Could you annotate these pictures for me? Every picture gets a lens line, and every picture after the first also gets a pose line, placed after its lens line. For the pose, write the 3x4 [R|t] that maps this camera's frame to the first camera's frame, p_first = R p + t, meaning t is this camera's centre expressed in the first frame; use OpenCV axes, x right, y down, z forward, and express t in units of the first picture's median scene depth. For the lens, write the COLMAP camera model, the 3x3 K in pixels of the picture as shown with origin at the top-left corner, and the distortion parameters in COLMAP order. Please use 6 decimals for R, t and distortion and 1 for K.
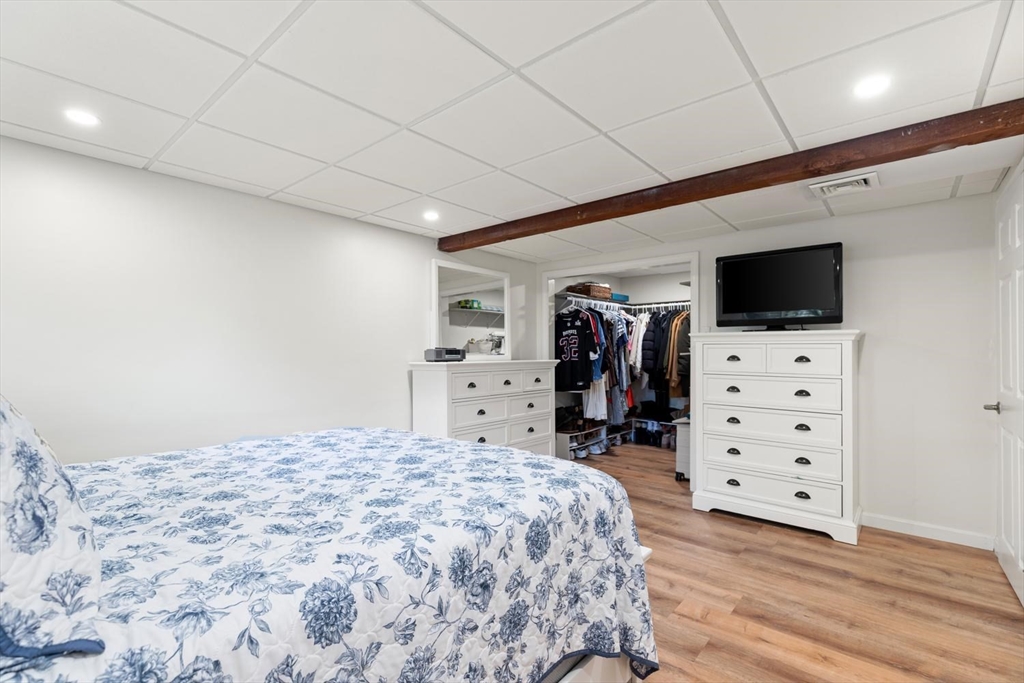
lens RADIAL K [[461.6, 0, 507.1], [0, 461.6, 346.5], [0, 0, 1]] dist [0.003896, -0.000357]
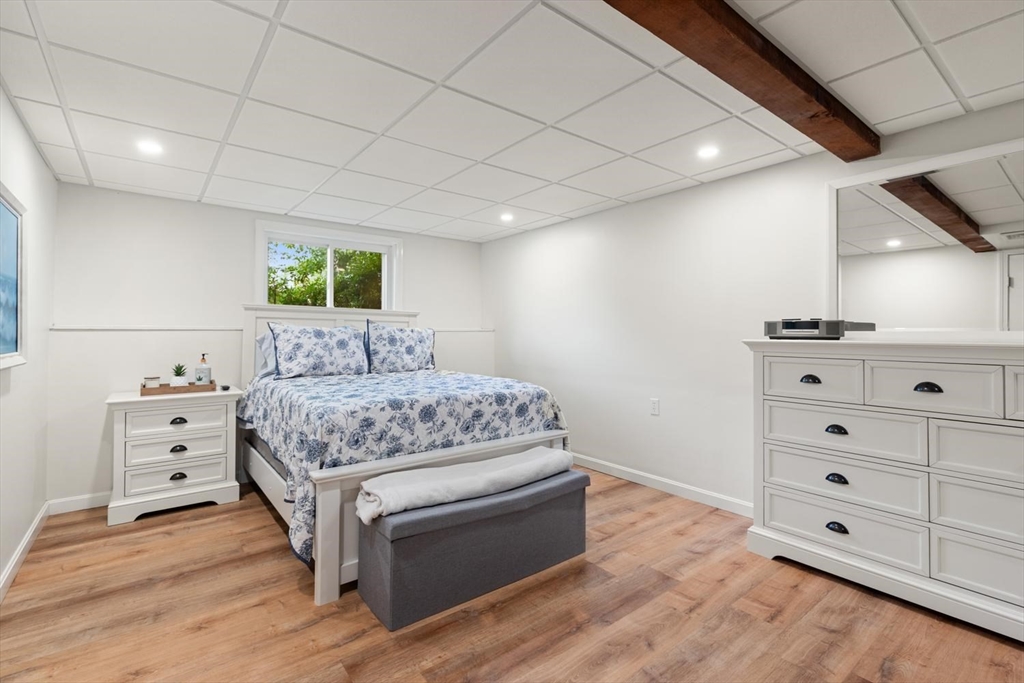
lens RADIAL K [[465.0, 0, 513.7], [0, 465.0, 335.8], [0, 0, 1]] dist [0.005836, 0.000016]
pose [[-0.190366, -0.002069, -0.981711, 0.916209], [0.012112, 0.999917, -0.004456, 0.037151], [0.981639, -0.012738, -0.190325, 1.118288]]
